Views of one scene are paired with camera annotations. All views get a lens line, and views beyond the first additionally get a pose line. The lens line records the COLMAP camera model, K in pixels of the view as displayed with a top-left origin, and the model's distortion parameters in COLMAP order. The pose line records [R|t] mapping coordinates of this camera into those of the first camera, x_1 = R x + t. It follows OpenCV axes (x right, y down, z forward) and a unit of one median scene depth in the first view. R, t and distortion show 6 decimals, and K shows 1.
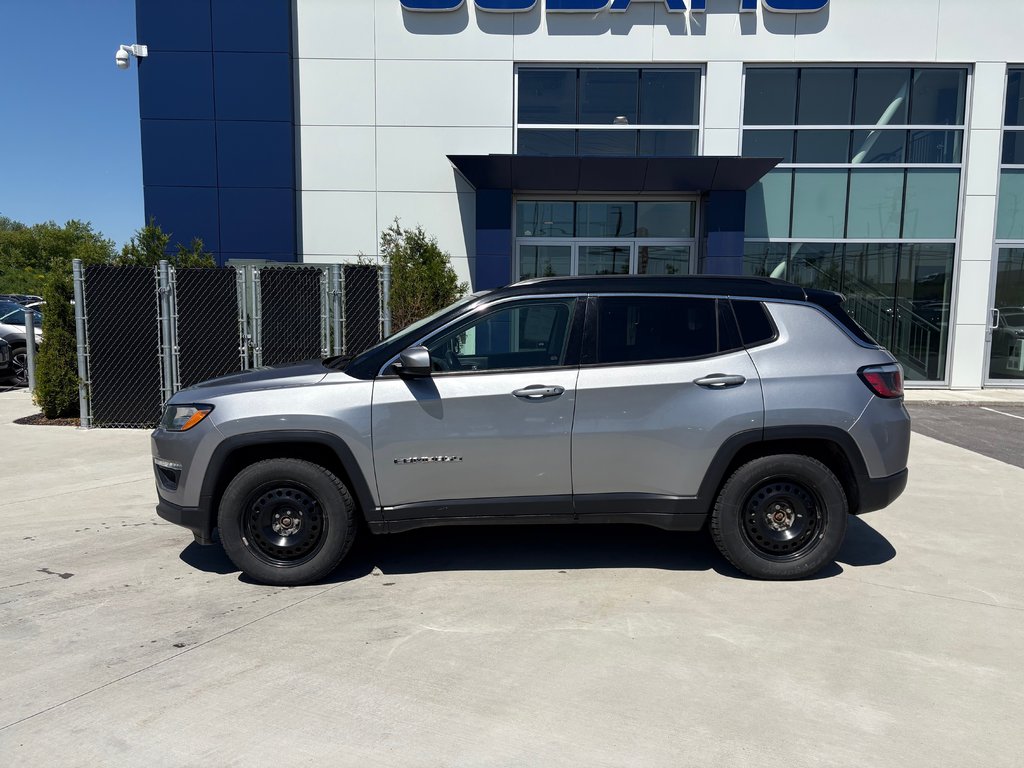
lens RADIAL K [[768.9, 0, 513.3], [0, 768.9, 386.1], [0, 0, 1]] dist [0.048950, -0.047039]
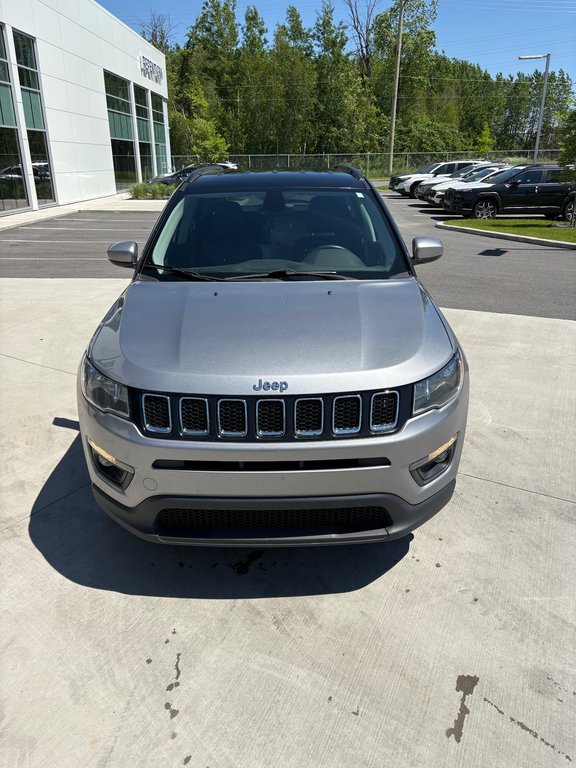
lens RADIAL K [[579.2, 0, 285.5], [0, 579.2, 379.1], [0, 0, 1]] dist [0.060727, -0.067145]
pose [[0.000022, -0.363744, 0.931499, -0.861081], [0.111023, 0.925741, 0.361493, -0.165905], [-0.993818, 0.103410, 0.040404, 1.017644]]
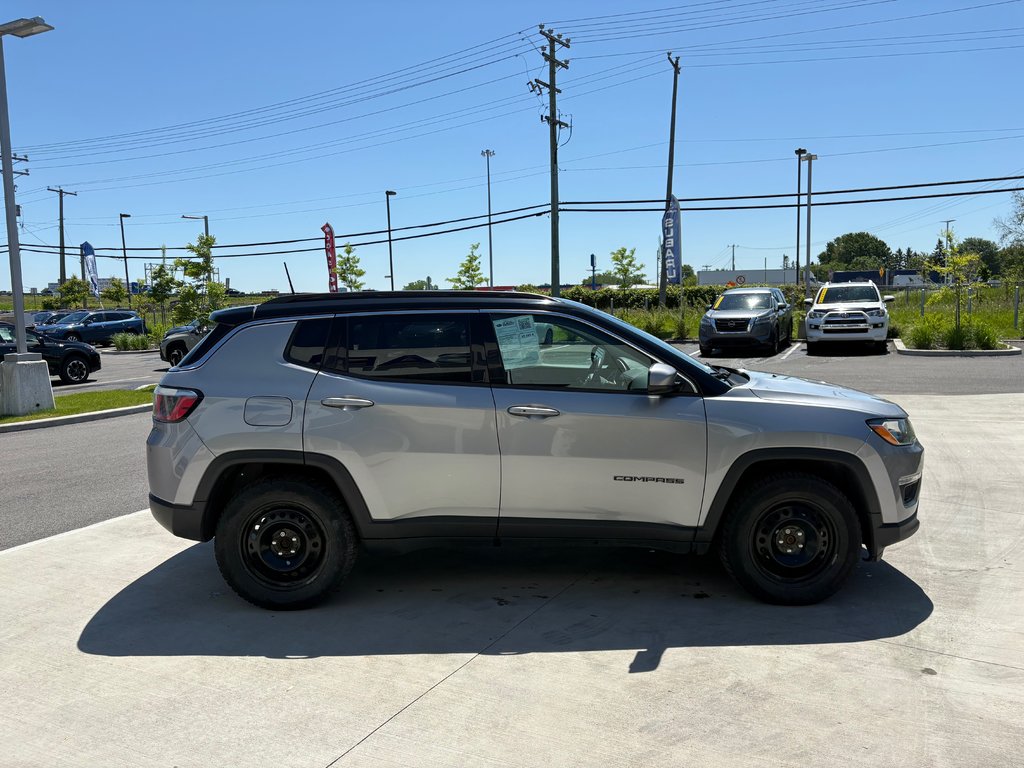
lens RADIAL K [[775.1, 0, 506.2], [0, 775.1, 382.0], [0, 0, 1]] dist [0.062145, -0.068104]
pose [[-0.999777, 0.013720, -0.016027, 0.074031], [0.010294, 0.980334, 0.197077, -0.229528], [0.018416, 0.196868, -0.980257, 2.058851]]
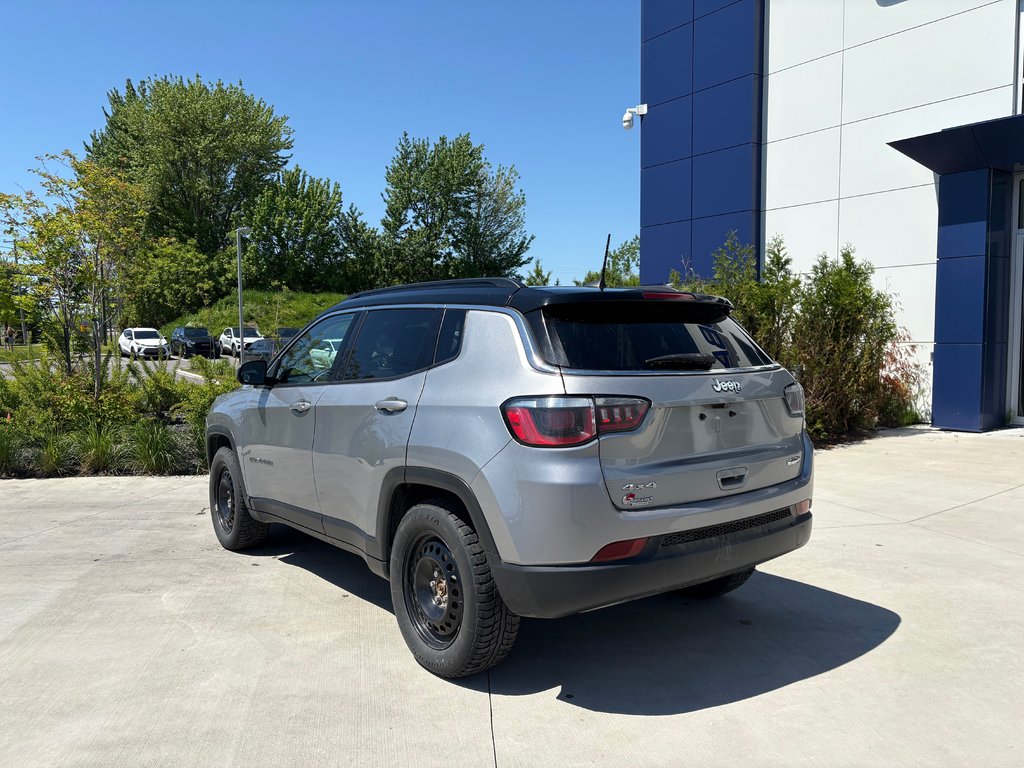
lens RADIAL K [[772.3, 0, 518.9], [0, 772.3, 385.2], [0, 0, 1]] dist [0.060727, -0.067145]
pose [[0.611486, 0.036322, -0.790421, 0.880514], [-0.067866, 0.997672, -0.006657, -0.028104], [0.788339, 0.057713, 0.612528, 0.512333]]
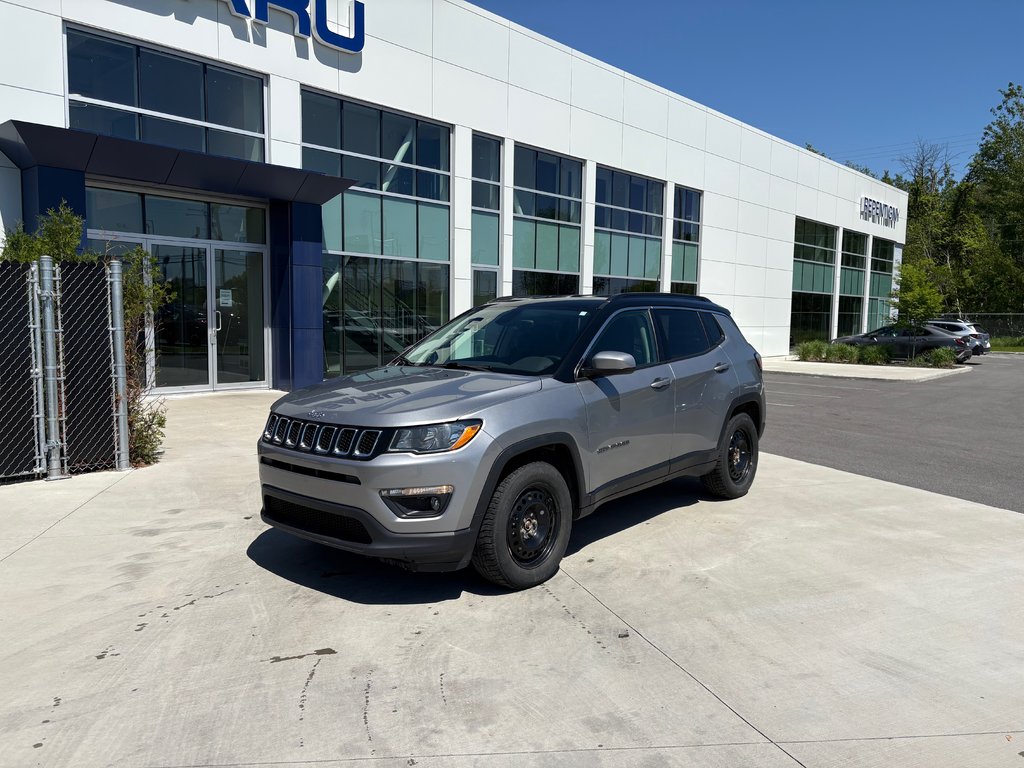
lens RADIAL K [[771.1, 0, 502.9], [0, 771.1, 388.1], [0, 0, 1]] dist [0.022582, -0.000160]
pose [[0.658292, -0.071269, 0.749381, -0.955442], [0.073464, 0.996838, 0.030269, -0.036829], [-0.749169, 0.035127, 0.661447, 0.296778]]
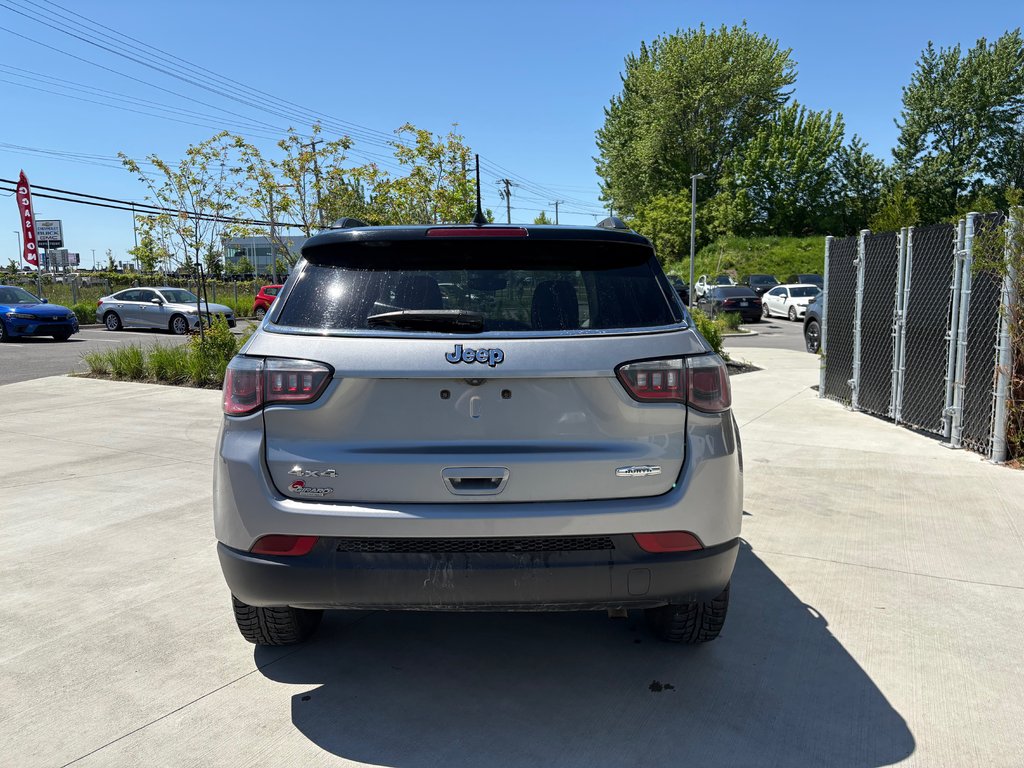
lens RADIAL K [[777.4, 0, 512.0], [0, 777.4, 384.0], [0, 0, 1]] dist [0.052071, -0.060366]
pose [[0.010410, 0.113266, -0.993510, 0.947539], [-0.092415, 0.989421, 0.111831, -0.081401], [0.995666, 0.090652, 0.020768, 1.061134]]
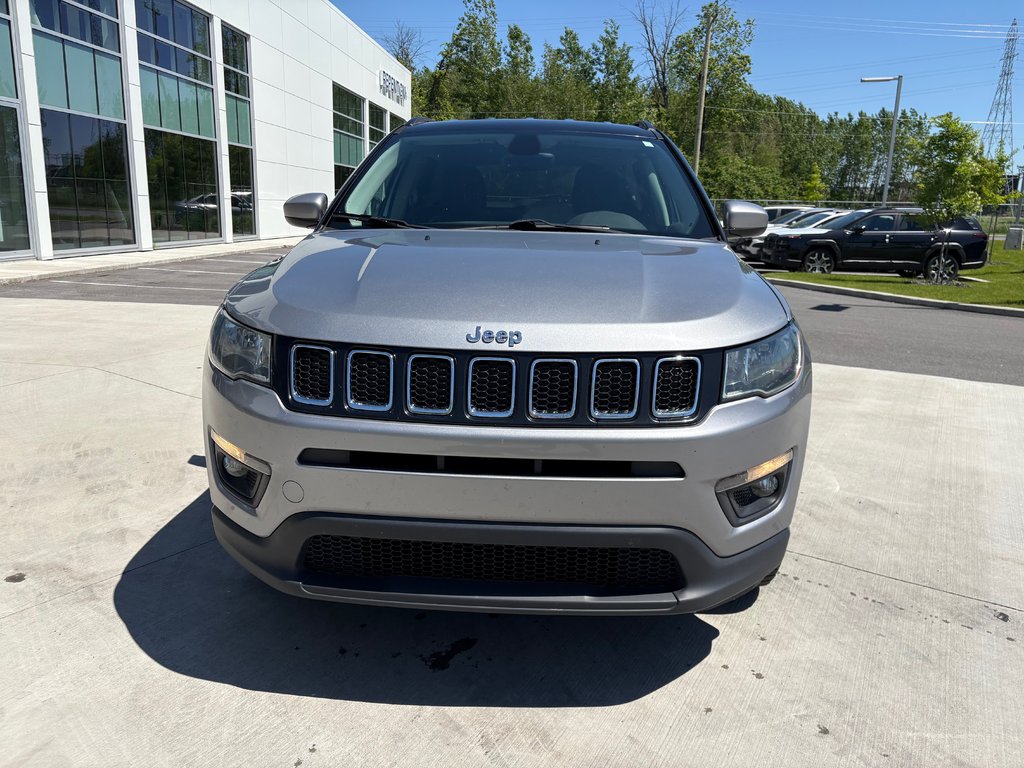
lens RADIAL K [[772.3, 0, 518.9], [0, 772.3, 385.2], [0, 0, 1]] dist [0.060727, -0.067145]
pose [[0.047679, -0.231507, 0.971664, -0.812477], [0.076088, 0.970786, 0.227564, -0.058168], [-0.995961, 0.063082, 0.063901, 1.013211]]
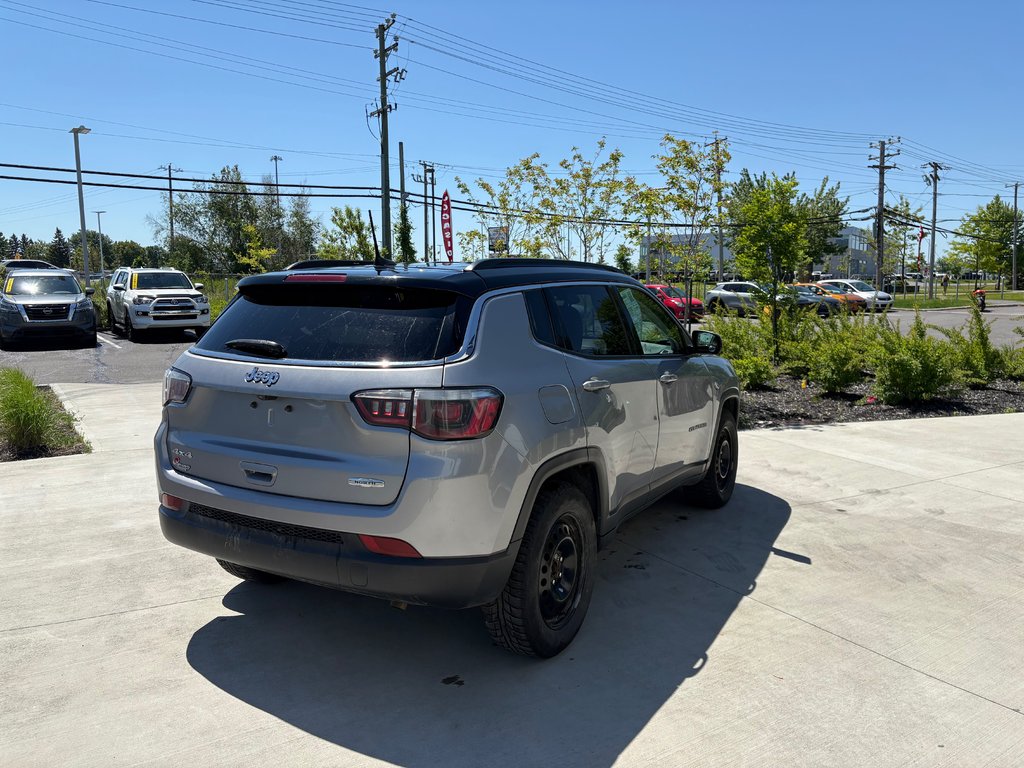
lens RADIAL K [[775.1, 0, 506.2], [0, 775.1, 382.0], [0, 0, 1]] dist [0.062145, -0.068104]
pose [[-0.491597, 0.098015, -0.865289, 0.912520], [-0.091151, 0.982396, 0.163066, -0.157085], [0.866039, 0.159035, -0.474008, 1.504497]]
